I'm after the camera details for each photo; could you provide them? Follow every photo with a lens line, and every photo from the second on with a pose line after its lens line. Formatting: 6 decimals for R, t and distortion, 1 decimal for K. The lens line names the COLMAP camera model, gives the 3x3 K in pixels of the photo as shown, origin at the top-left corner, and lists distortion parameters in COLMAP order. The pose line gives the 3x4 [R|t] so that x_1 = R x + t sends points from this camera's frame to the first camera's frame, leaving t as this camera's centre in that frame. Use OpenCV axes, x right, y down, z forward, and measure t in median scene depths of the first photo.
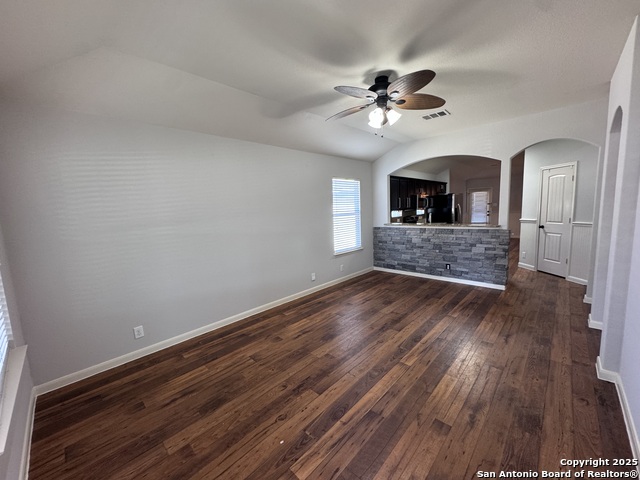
lens RADIAL K [[254.2, 0, 320.0], [0, 254.2, 240.0], [0, 0, 1]] dist [0.000416, 0.000319]
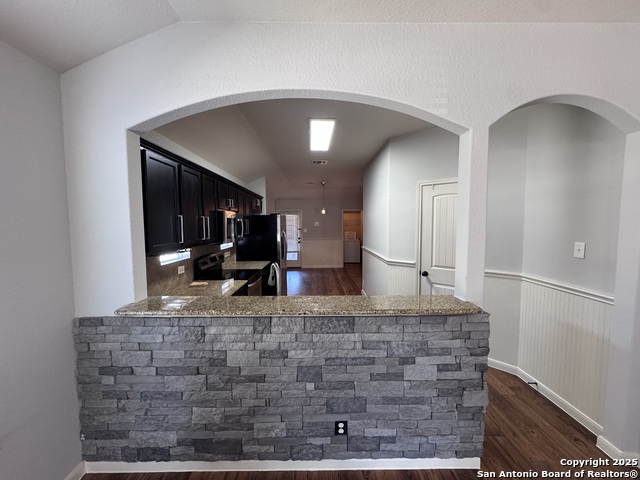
lens RADIAL K [[254.2, 0, 320.0], [0, 254.2, 240.0], [0, 0, 1]] dist [0.000416, 0.000319]
pose [[0.712522, -0.006710, 0.701617, 0.260659], [0.061430, 0.996711, -0.052852, -0.129276], [-0.698955, 0.080759, 0.710591, 0.789843]]
